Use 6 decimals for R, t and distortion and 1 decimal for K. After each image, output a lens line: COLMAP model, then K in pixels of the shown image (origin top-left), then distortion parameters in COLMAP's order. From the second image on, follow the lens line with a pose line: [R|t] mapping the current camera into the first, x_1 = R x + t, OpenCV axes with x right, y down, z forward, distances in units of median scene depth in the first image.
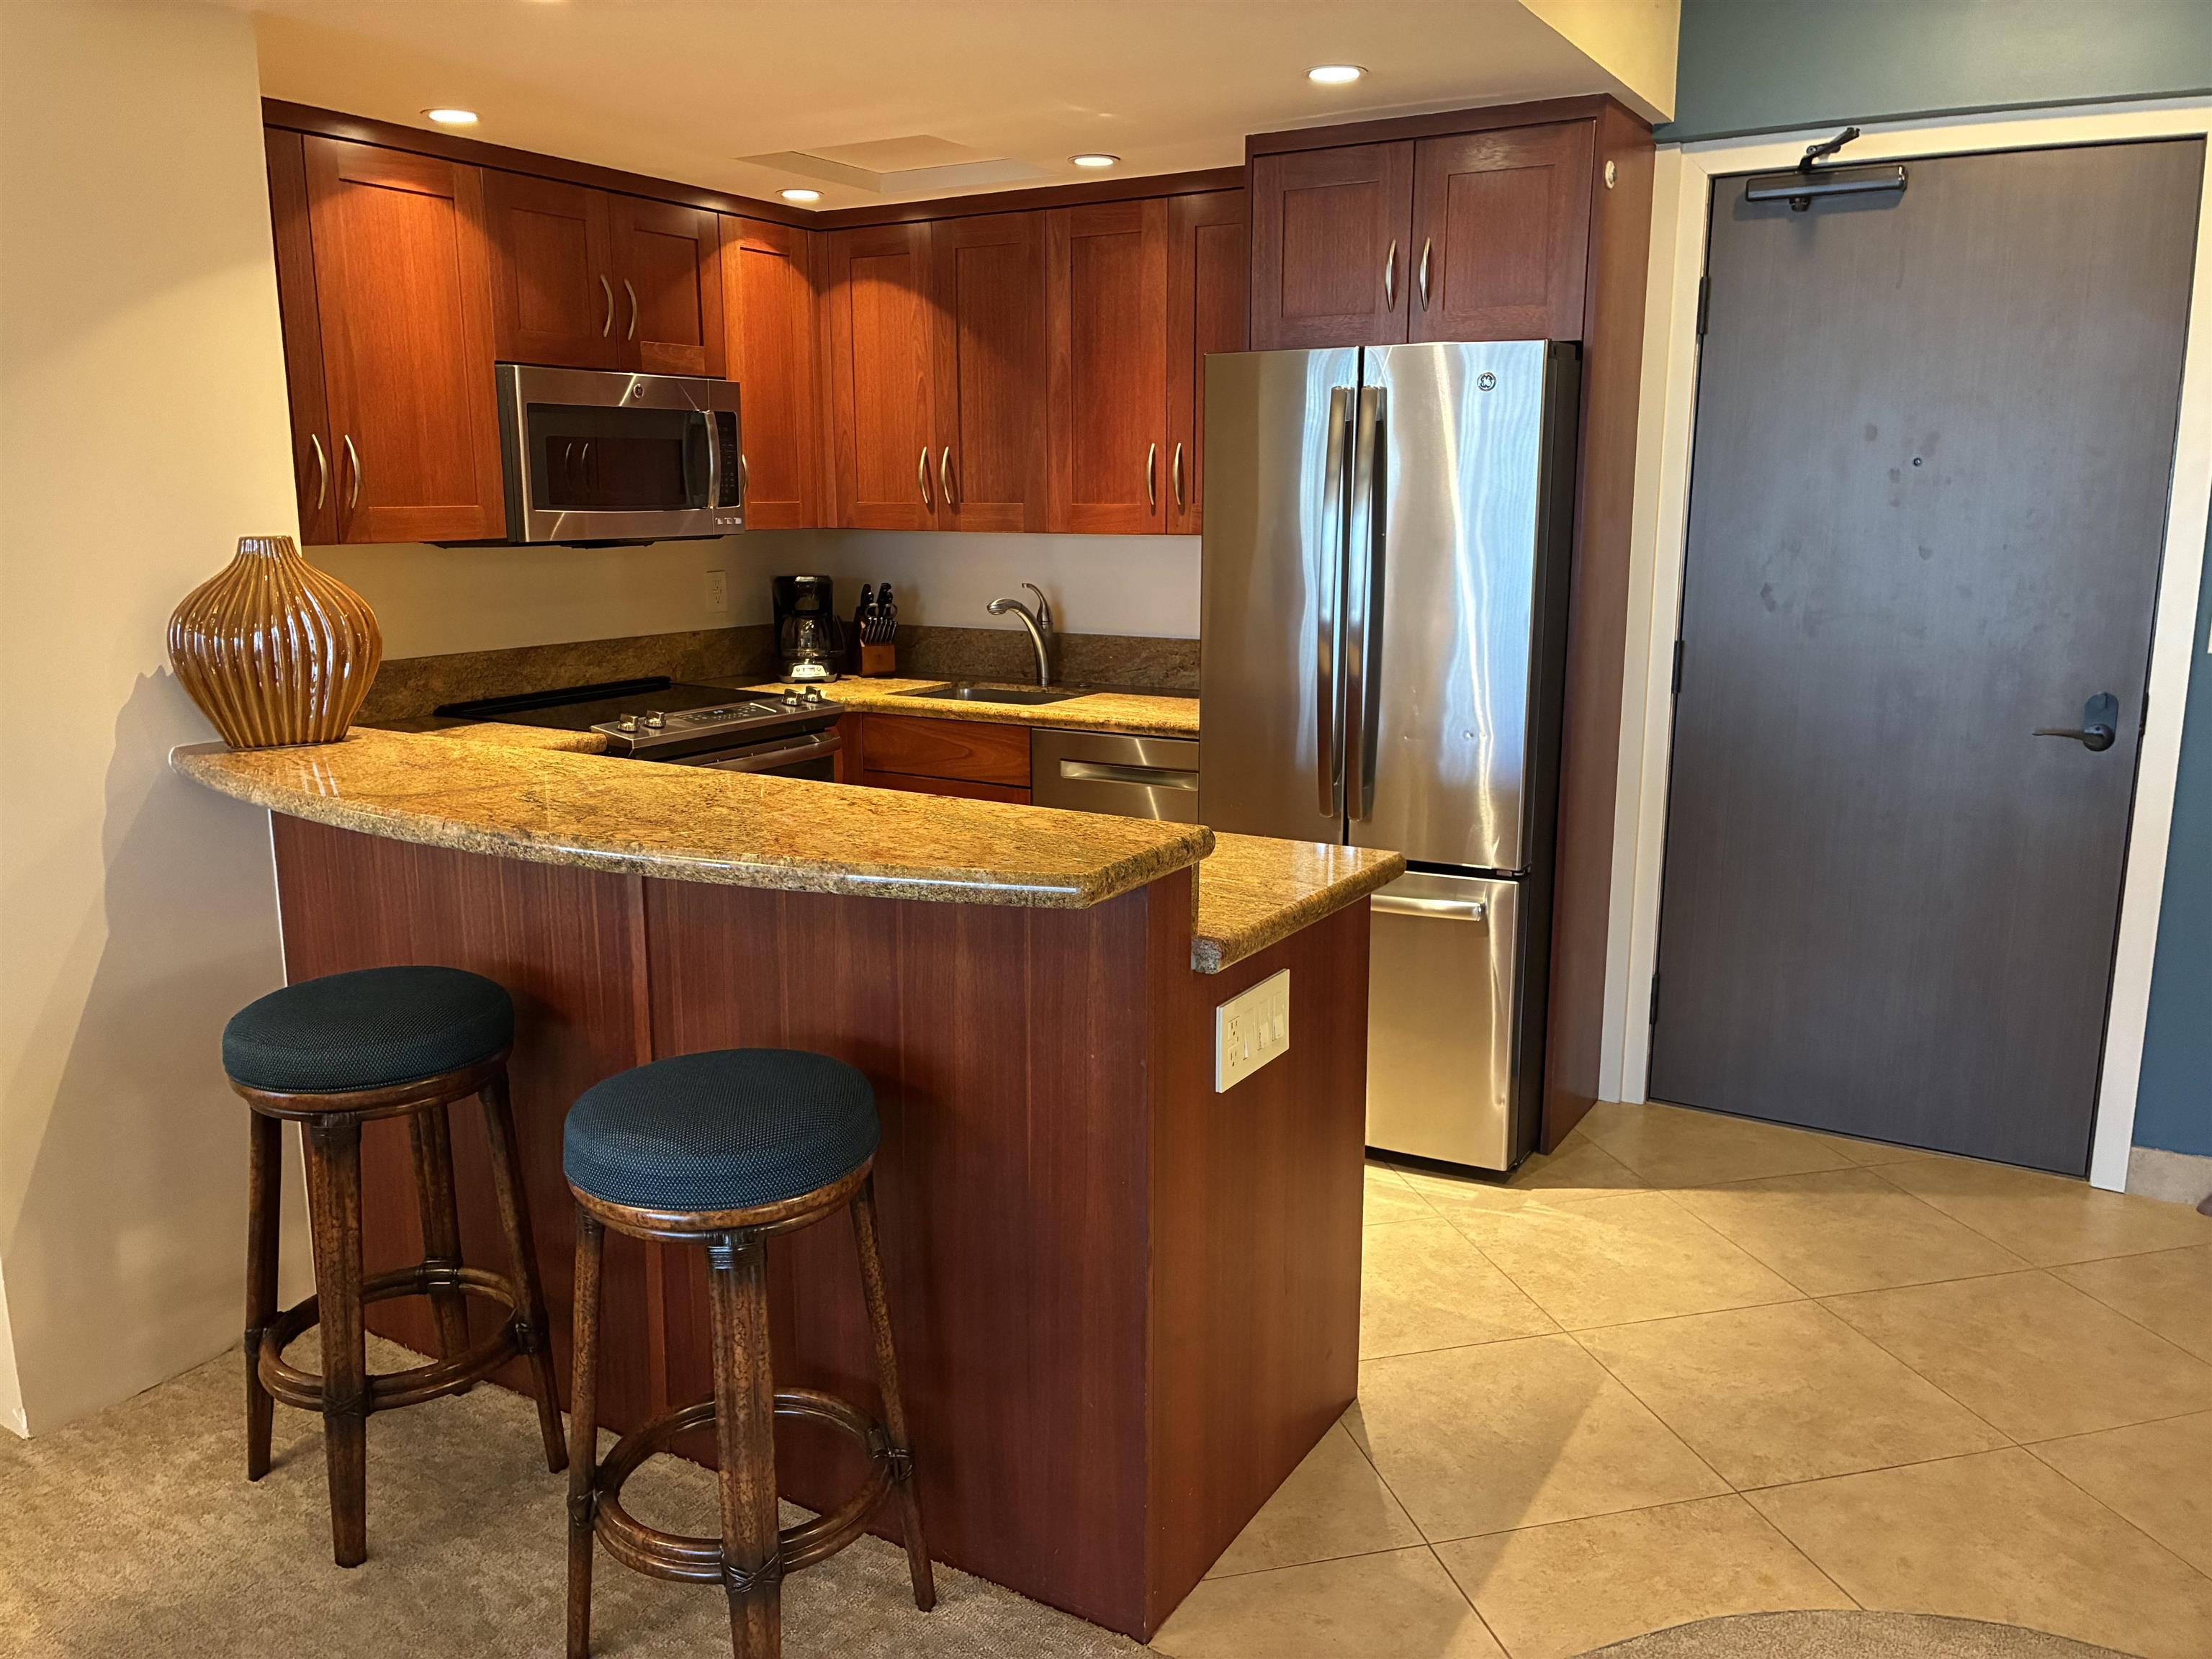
lens RADIAL K [[1695.9, 0, 1093.9], [0, 1695.9, 829.6], [0, 0, 1]] dist [0.016492, -0.044305]
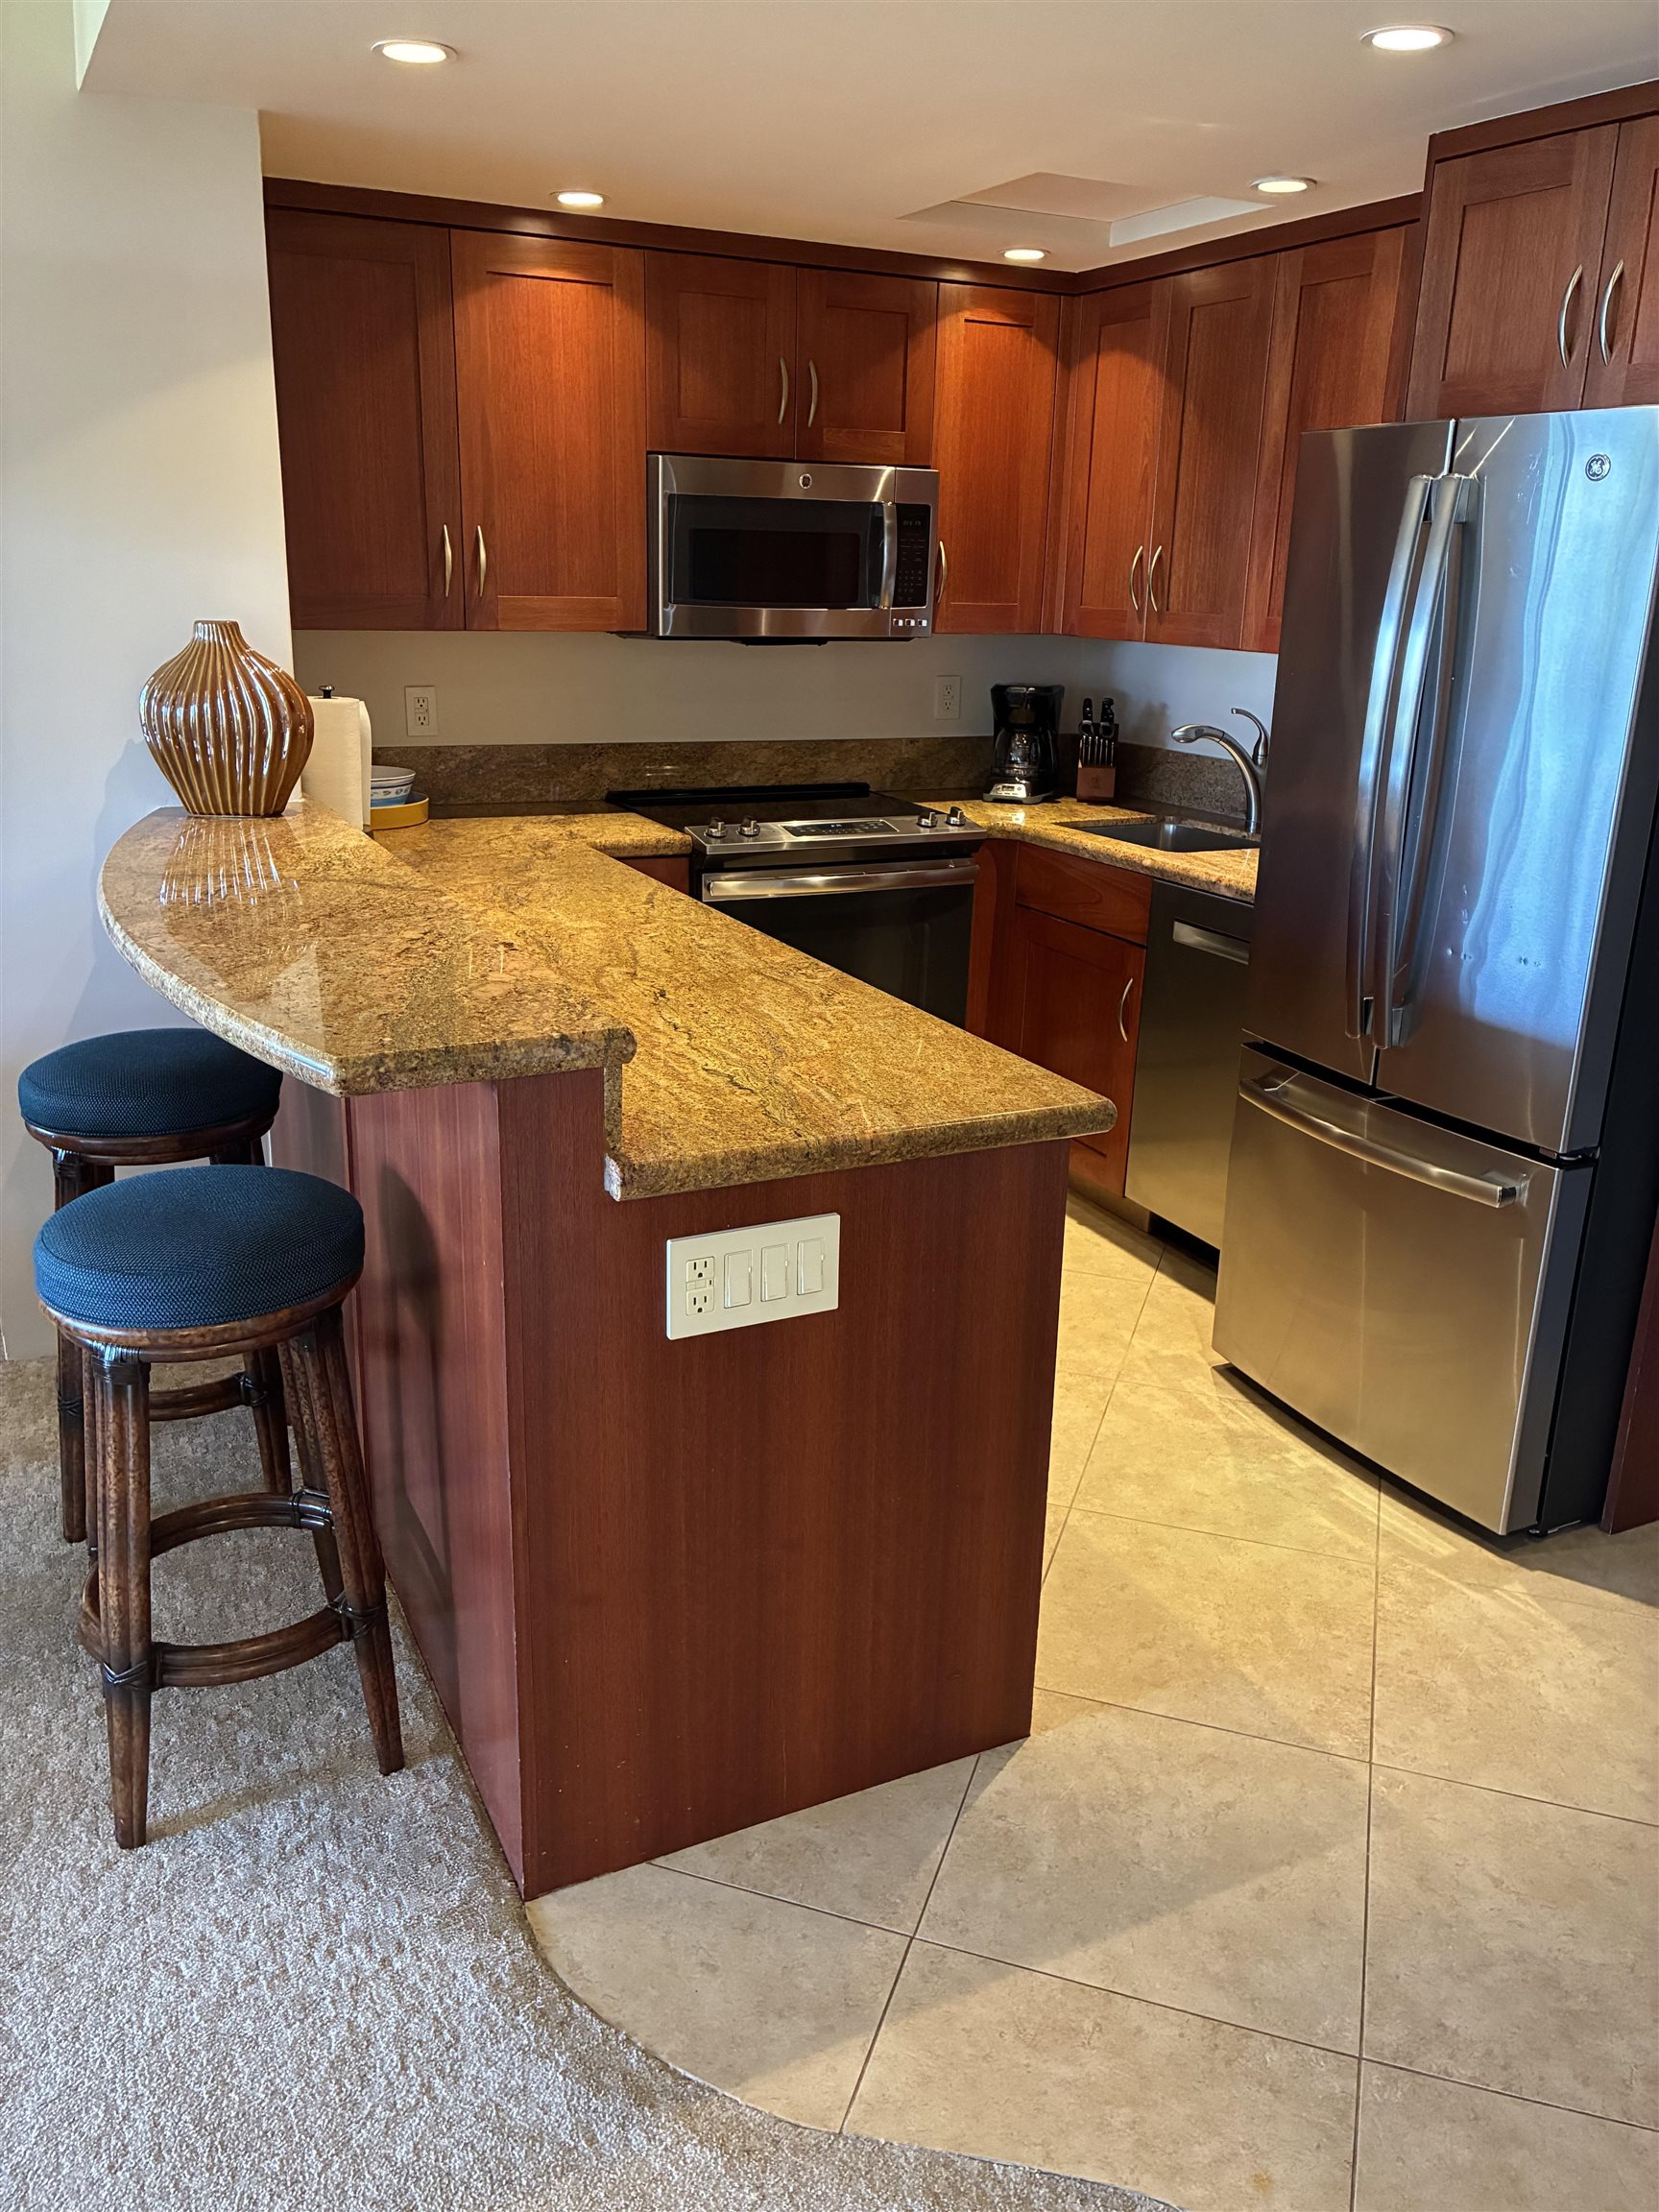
lens RADIAL K [[1695.9, 0, 826.9], [0, 1695.9, 1087.2], [0, 0, 1]] dist [0.016492, -0.044305]
pose [[0.837737, 0.180597, -0.515346, 0.316685], [-0.131968, 0.982712, 0.129856, -0.050386], [0.529888, -0.040776, 0.847087, 0.188645]]
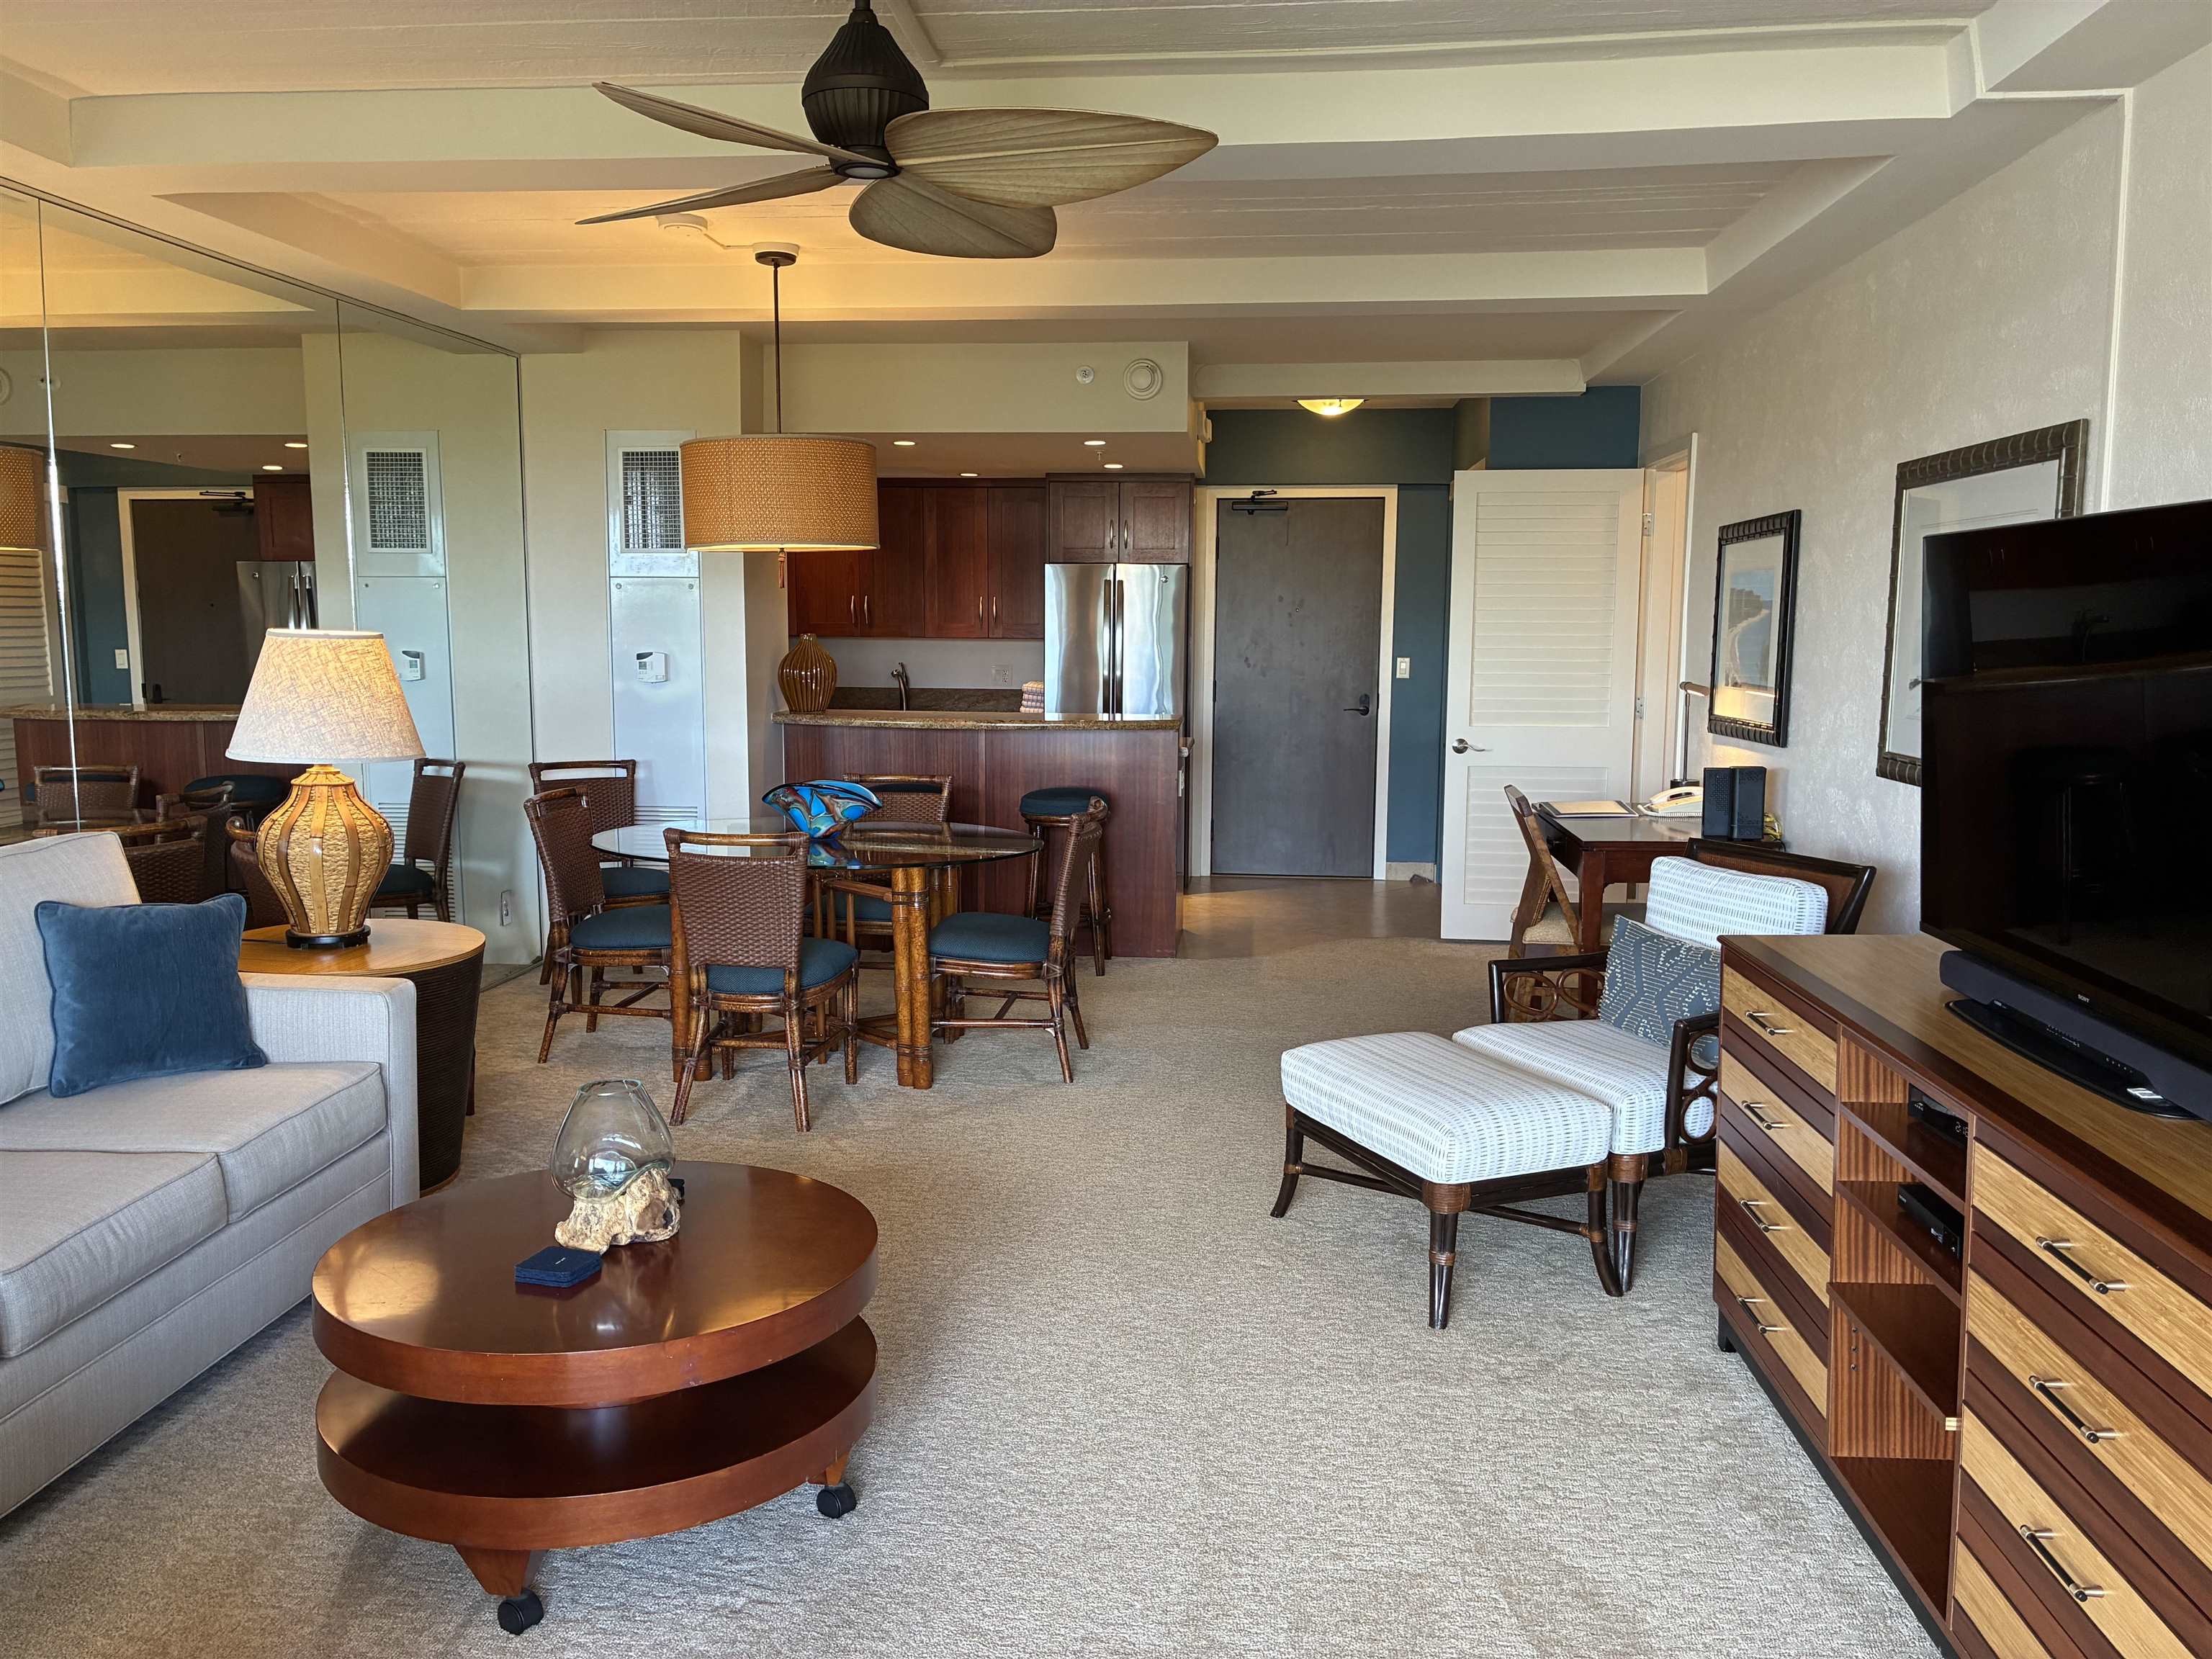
lens RADIAL K [[1695.9, 0, 1106.1], [0, 1695.9, 833.8], [0, 0, 1]] dist [0.016492, -0.044305]
pose [[0.884959, -0.055370, 0.462365, -0.920596], [0.085519, 0.995343, -0.044485, 0.201573], [-0.457748, 0.078909, 0.885573, -1.062086]]
